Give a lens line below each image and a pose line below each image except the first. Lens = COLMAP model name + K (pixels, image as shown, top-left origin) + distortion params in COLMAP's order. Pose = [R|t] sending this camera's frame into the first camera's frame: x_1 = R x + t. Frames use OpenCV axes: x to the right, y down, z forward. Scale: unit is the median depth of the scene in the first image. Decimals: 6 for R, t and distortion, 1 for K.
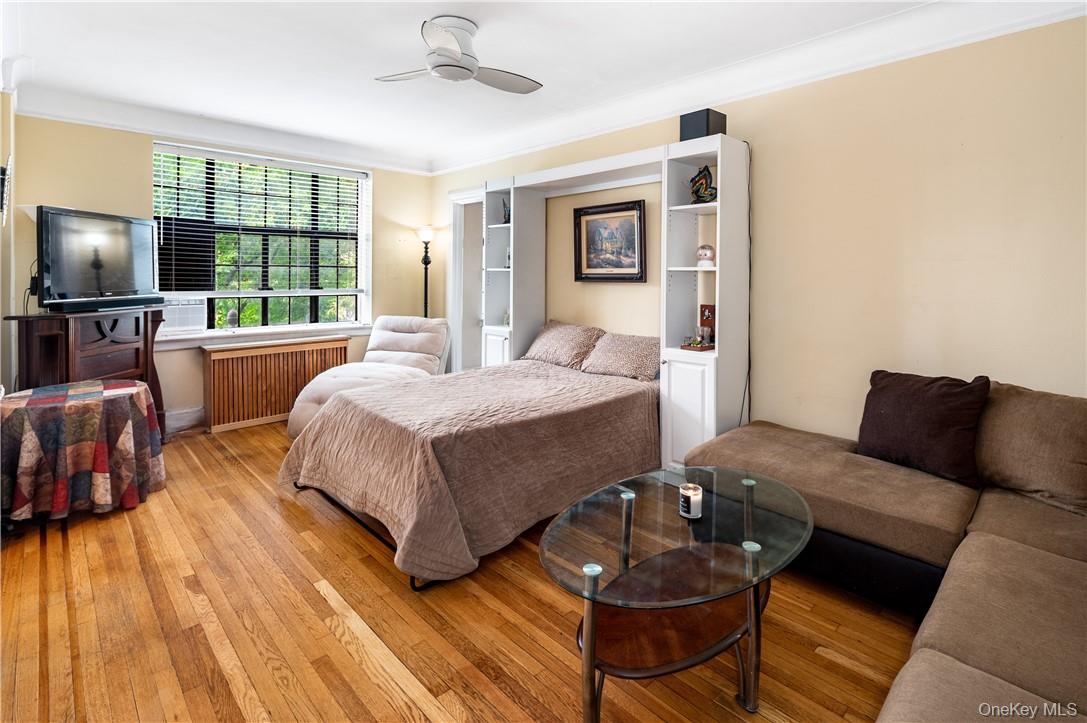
lens RADIAL K [[526.4, 0, 542.4], [0, 526.4, 278.6], [0, 0, 1]] dist [0.016596, -0.011205]
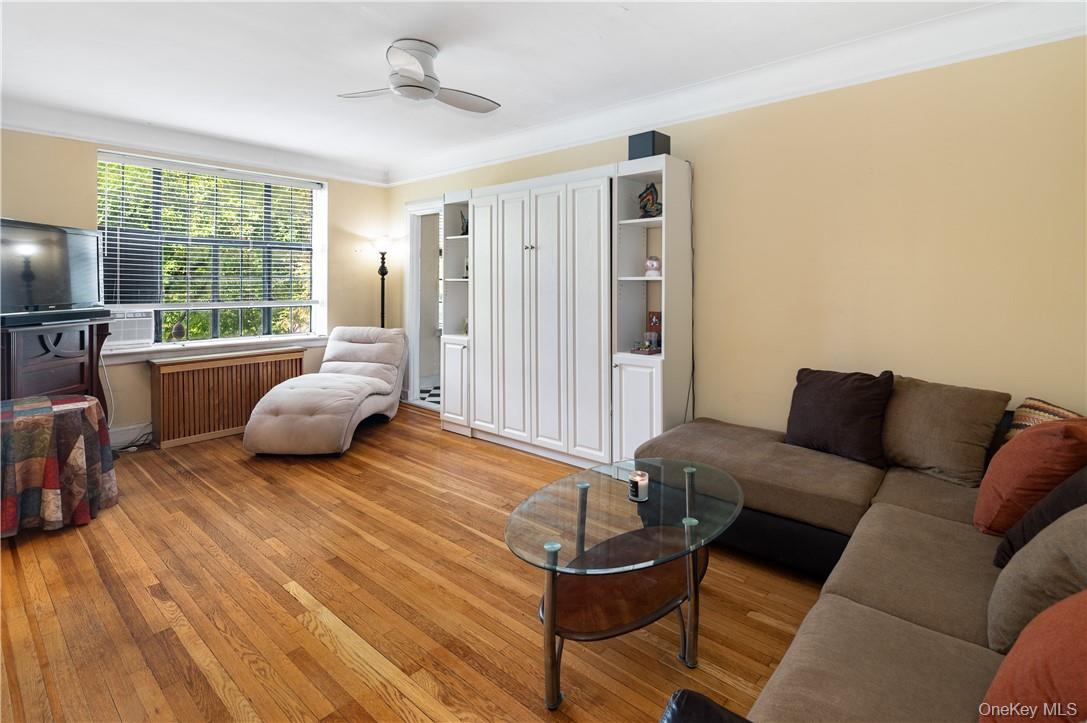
lens RADIAL K [[528.3, 0, 544.0], [0, 528.3, 284.6], [0, 0, 1]] dist [0.014890, -0.009865]
pose [[0.995935, -0.006026, 0.089877, -0.012291], [0.006584, 0.999961, -0.005905, -0.001001], [-0.089838, 0.006473, 0.995935, -0.073205]]
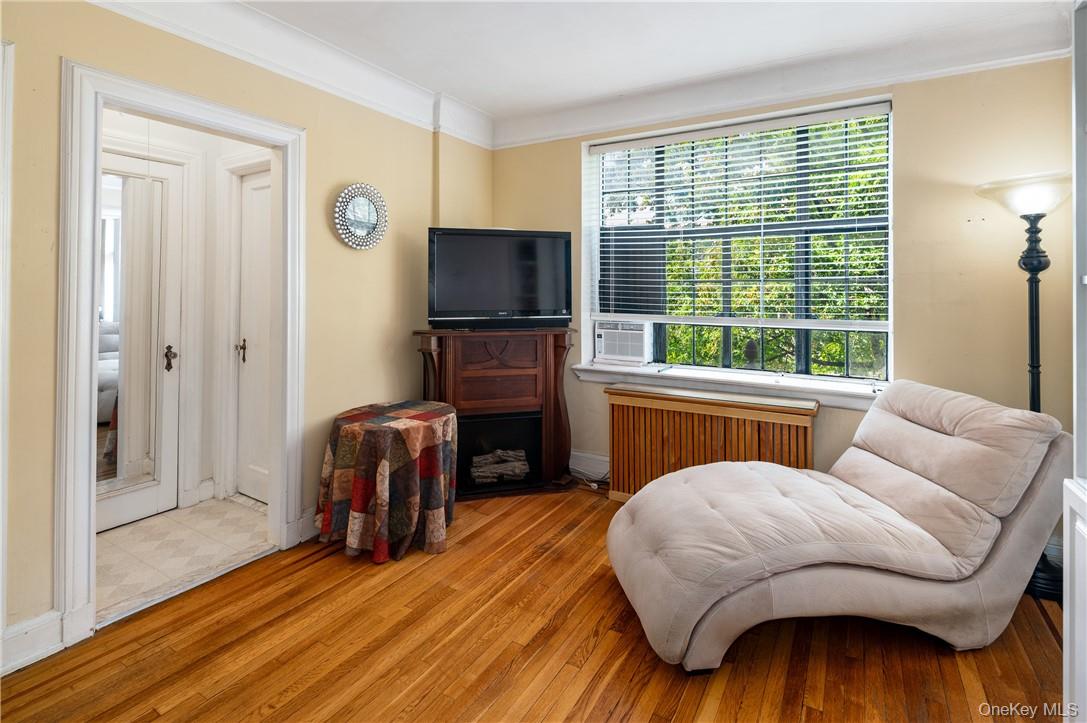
lens RADIAL K [[528.3, 0, 544.0], [0, 528.3, 284.6], [0, 0, 1]] dist [0.014890, -0.009865]
pose [[0.273408, -0.010161, -0.961845, 0.160659], [-0.011027, 0.999845, -0.013696, -0.014596], [0.961835, 0.014351, 0.273253, 1.183377]]
